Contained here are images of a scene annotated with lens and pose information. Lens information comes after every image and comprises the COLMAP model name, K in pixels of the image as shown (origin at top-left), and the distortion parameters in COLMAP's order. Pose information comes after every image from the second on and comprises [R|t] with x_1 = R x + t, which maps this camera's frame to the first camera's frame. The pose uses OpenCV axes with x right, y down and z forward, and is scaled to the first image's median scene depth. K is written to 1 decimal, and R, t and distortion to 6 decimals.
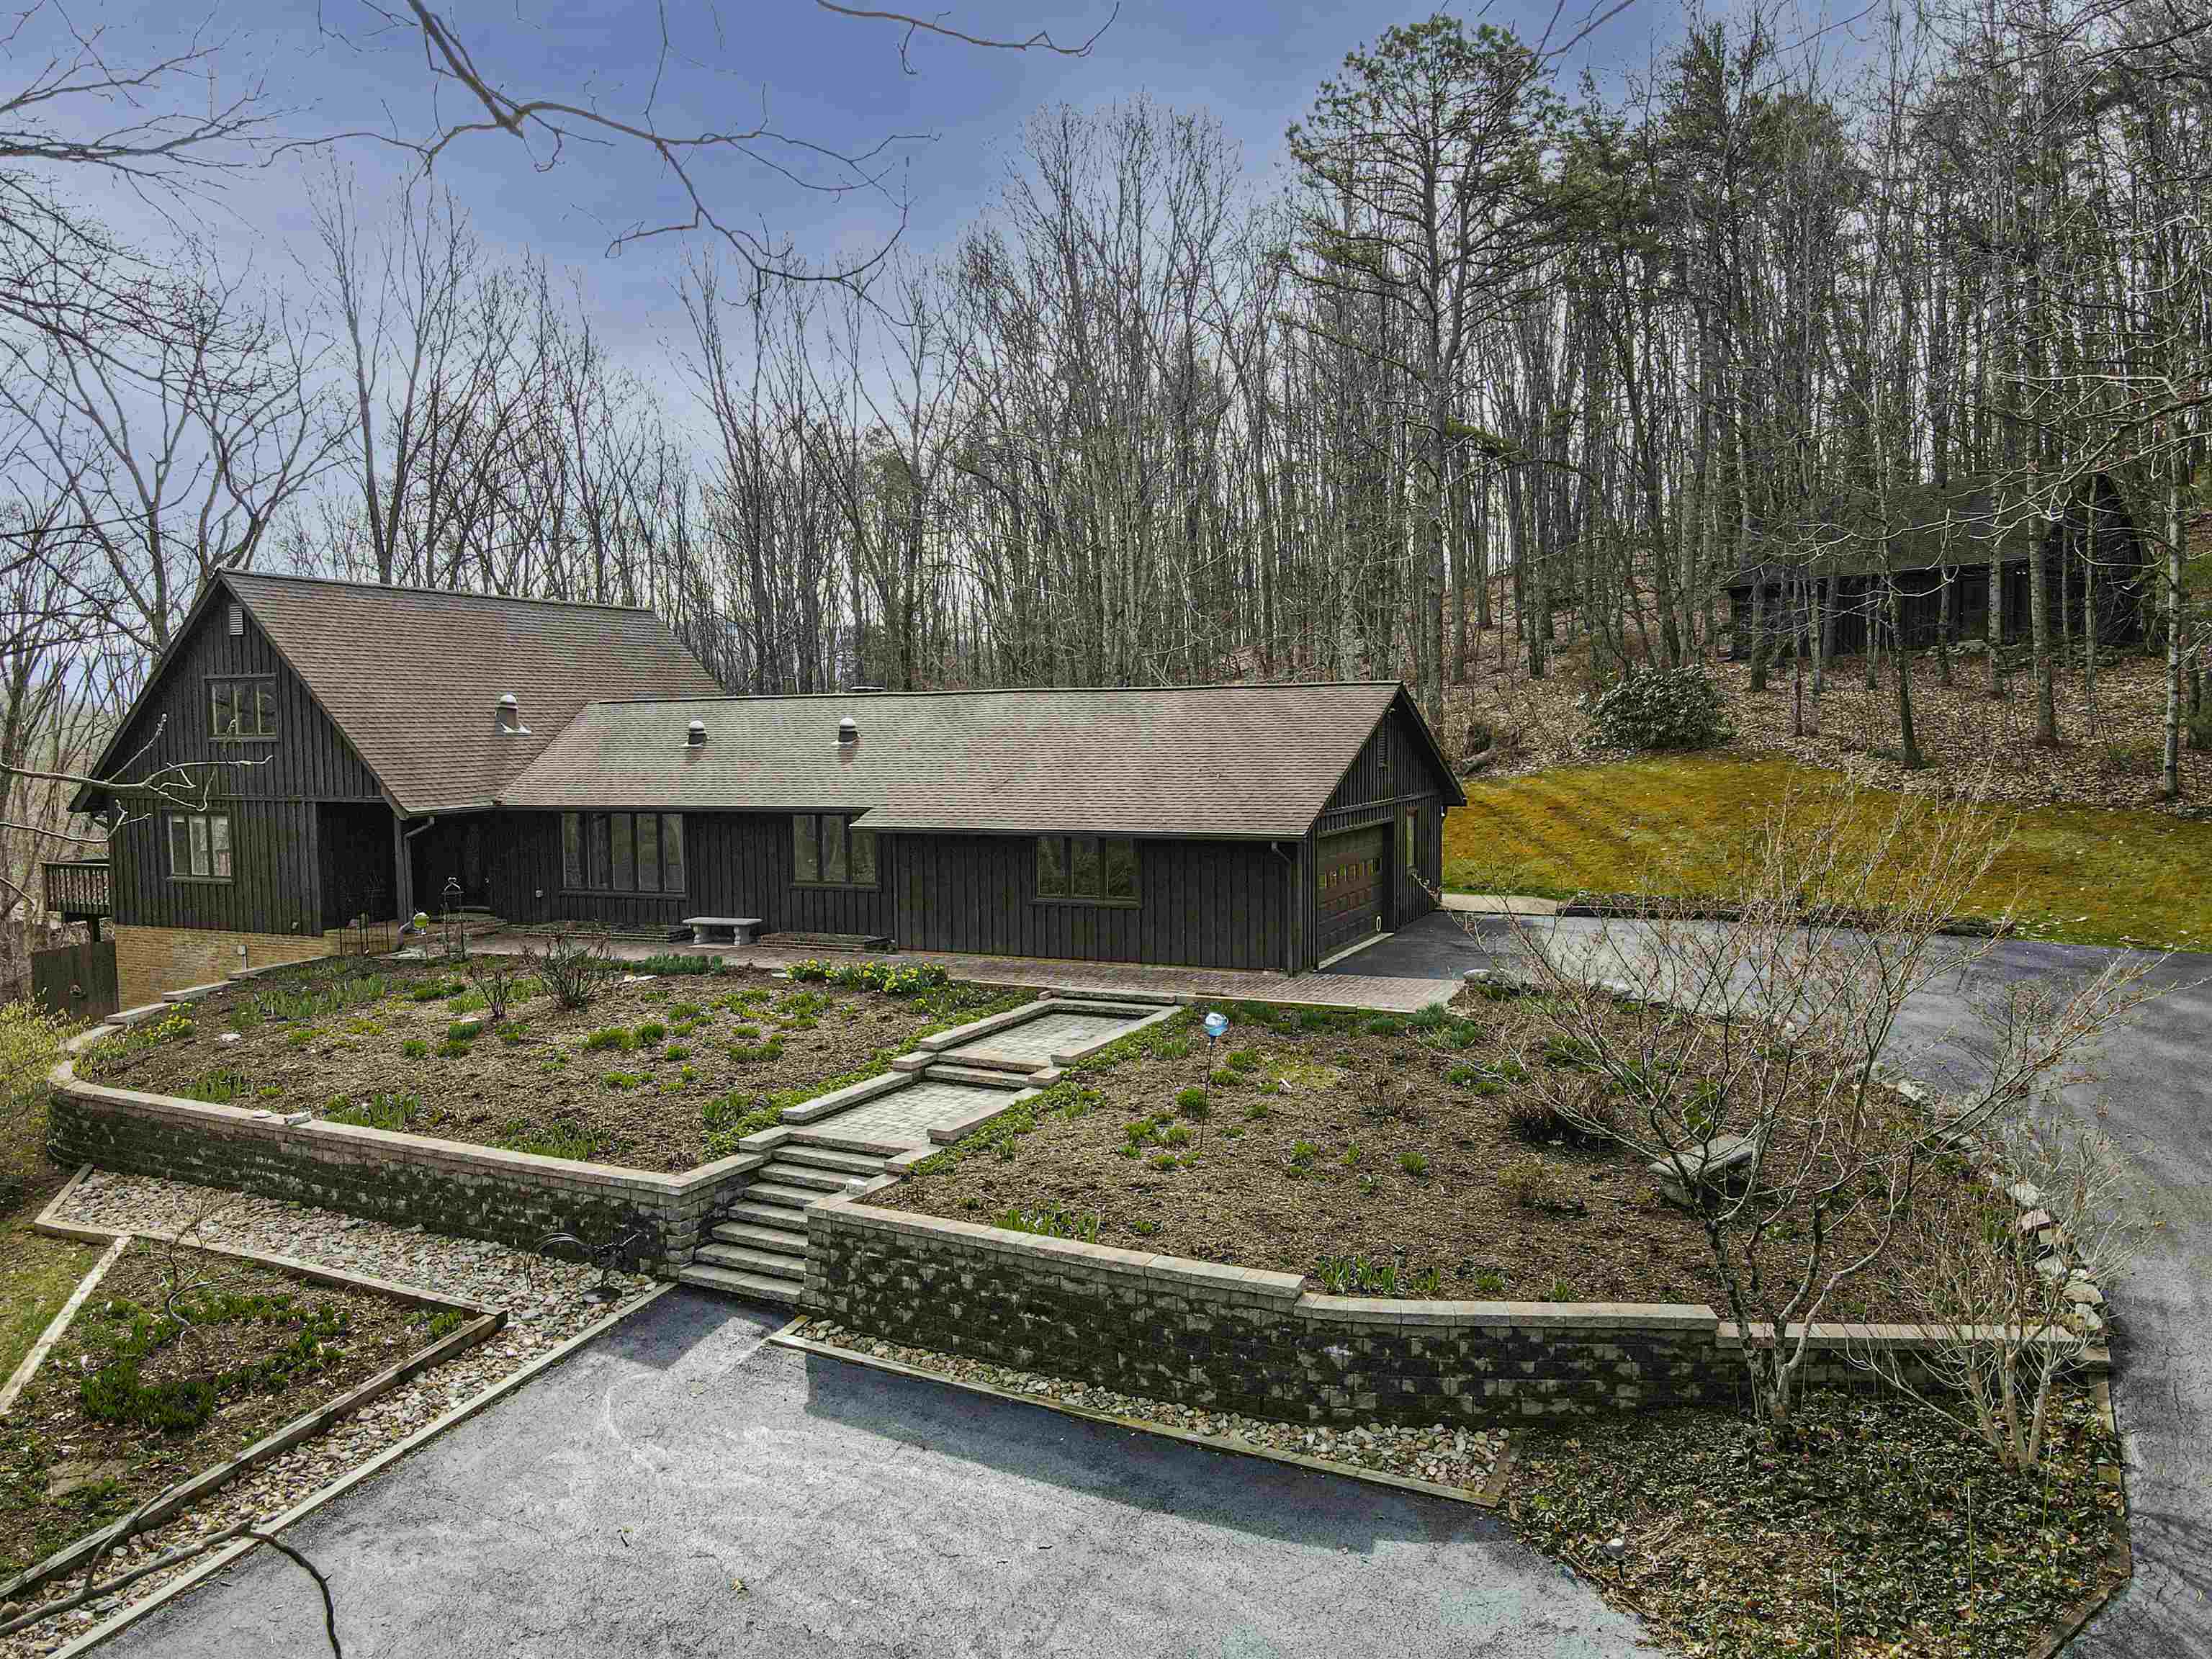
lens RADIAL K [[1704.3, 0, 1124.3], [0, 1704.3, 839.5], [0, 0, 1]] dist [0.019400, 0.009657]
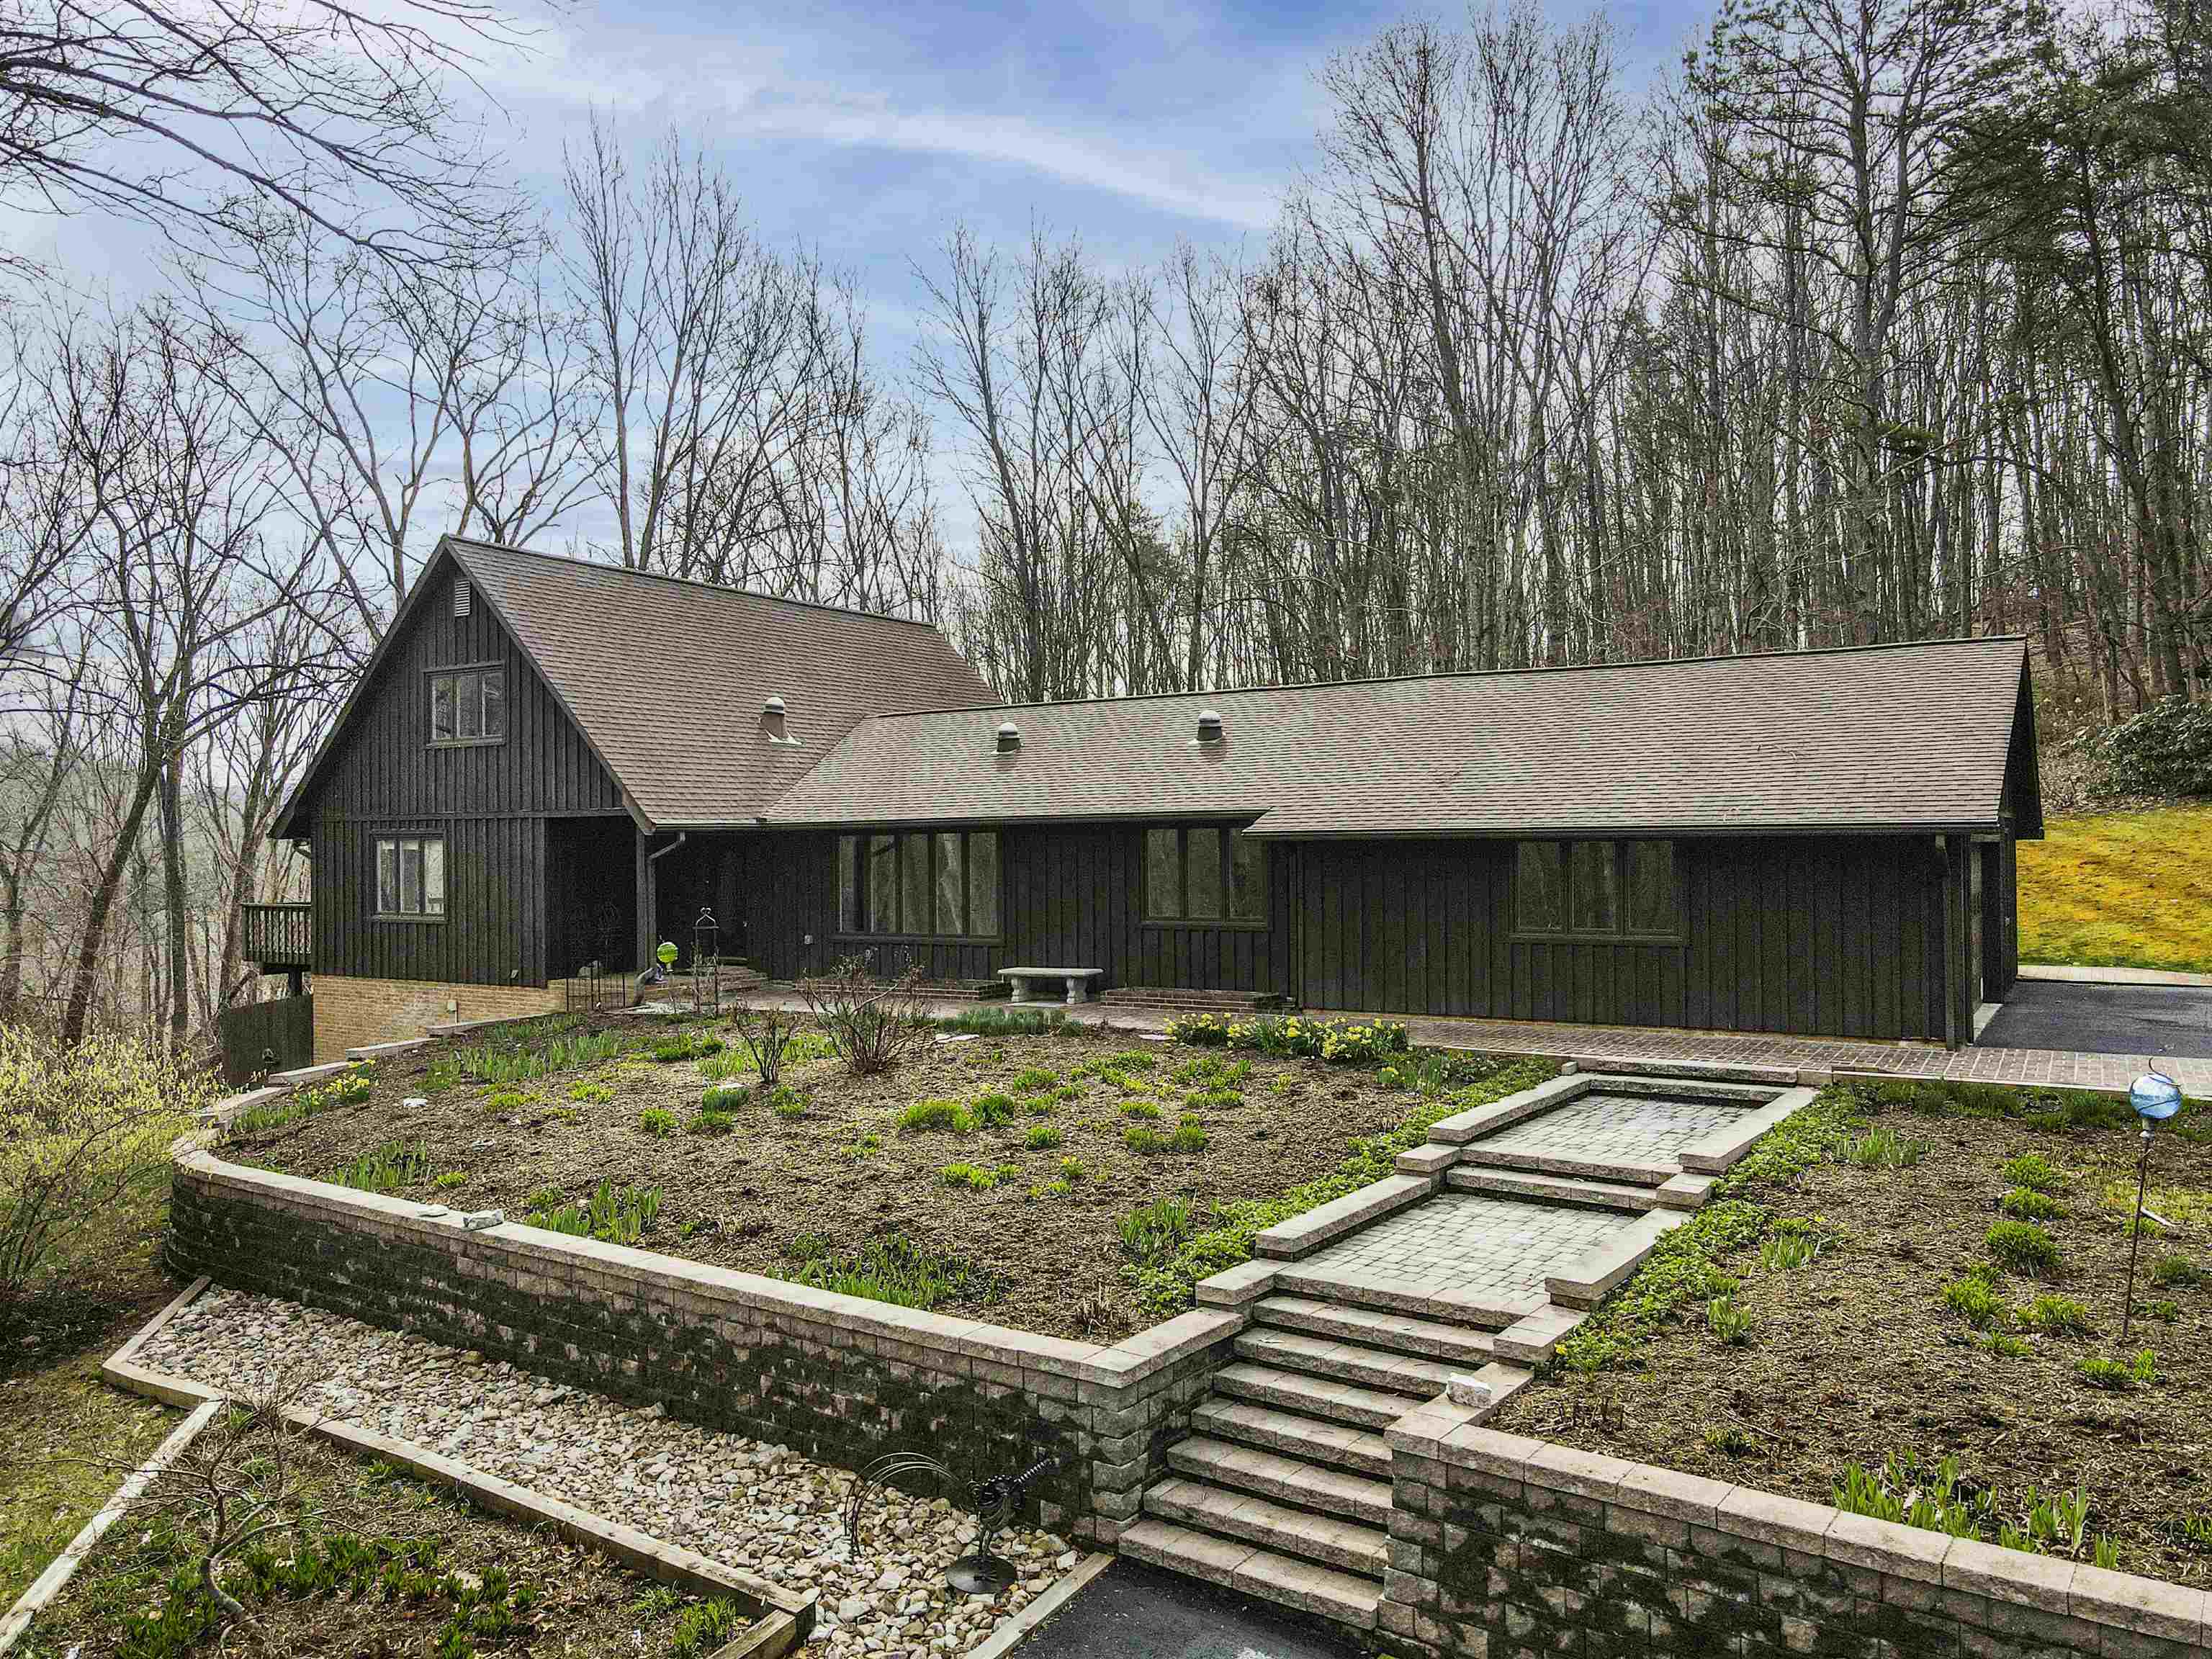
lens RADIAL K [[1704.3, 0, 1094.5], [0, 1704.3, 825.9], [0, 0, 1]] dist [0.019400, 0.009657]
pose [[0.990122, 0.001068, -0.140207, -0.154311], [-0.012173, 0.996850, -0.078373, 0.058942], [0.139681, 0.079305, 0.987016, 0.361555]]
